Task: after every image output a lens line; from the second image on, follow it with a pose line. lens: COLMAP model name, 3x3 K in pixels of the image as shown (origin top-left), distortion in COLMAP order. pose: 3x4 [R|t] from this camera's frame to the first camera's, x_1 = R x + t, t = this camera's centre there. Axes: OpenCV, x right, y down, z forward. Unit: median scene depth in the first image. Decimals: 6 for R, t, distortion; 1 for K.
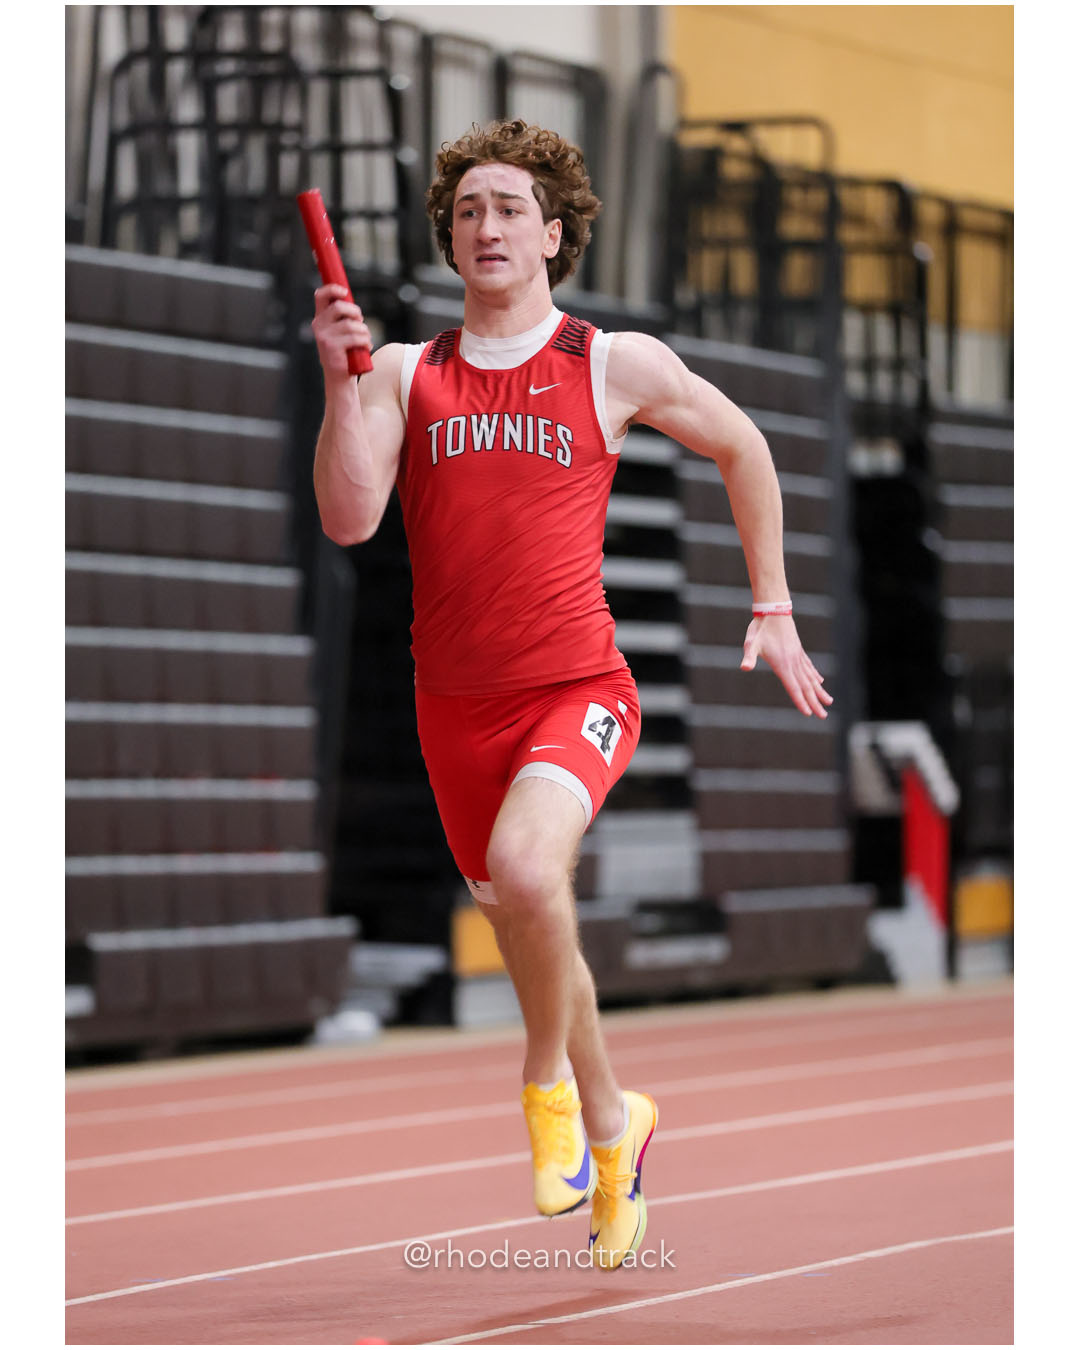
lens RADIAL K [[8014.0, 0, 529.3], [0, 8014.0, 674.8], [0, 0, 1]] dist [1.117730, 0.000000]
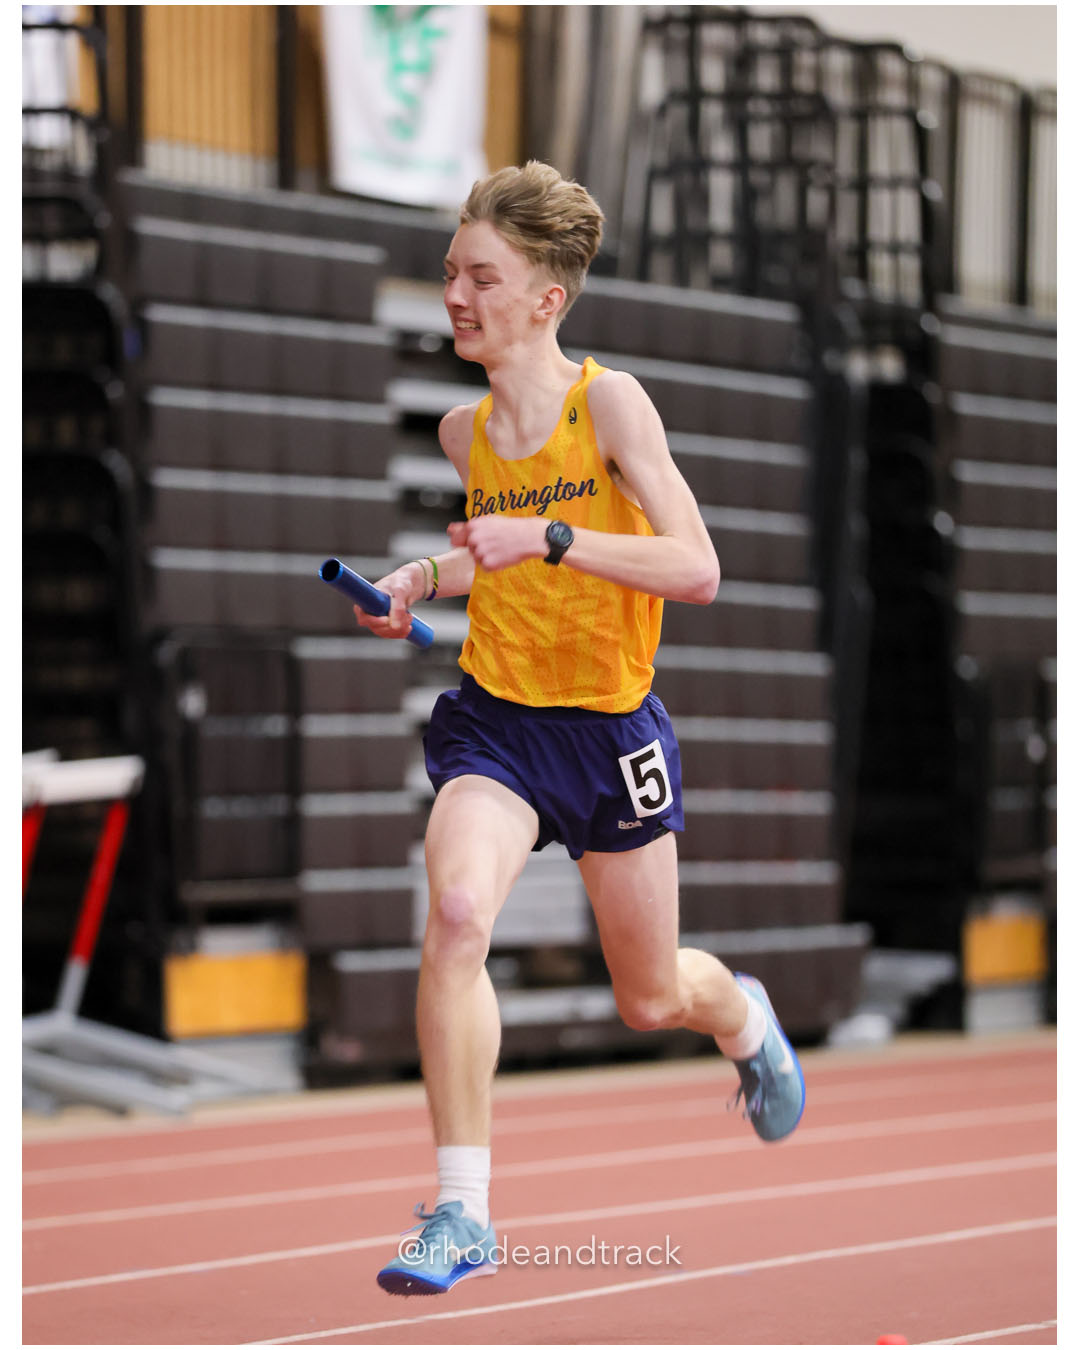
lens RADIAL K [[8014.0, 0, 510.6], [0, 8014.0, 706.1], [0, 0, 1]] dist [1.117730, 0.000000]
pose [[0.998114, 0.005663, -0.061131, 0.050379], [-0.005474, 0.999980, 0.003264, 0.000344], [0.061149, -0.002924, 0.998124, 0.119192]]
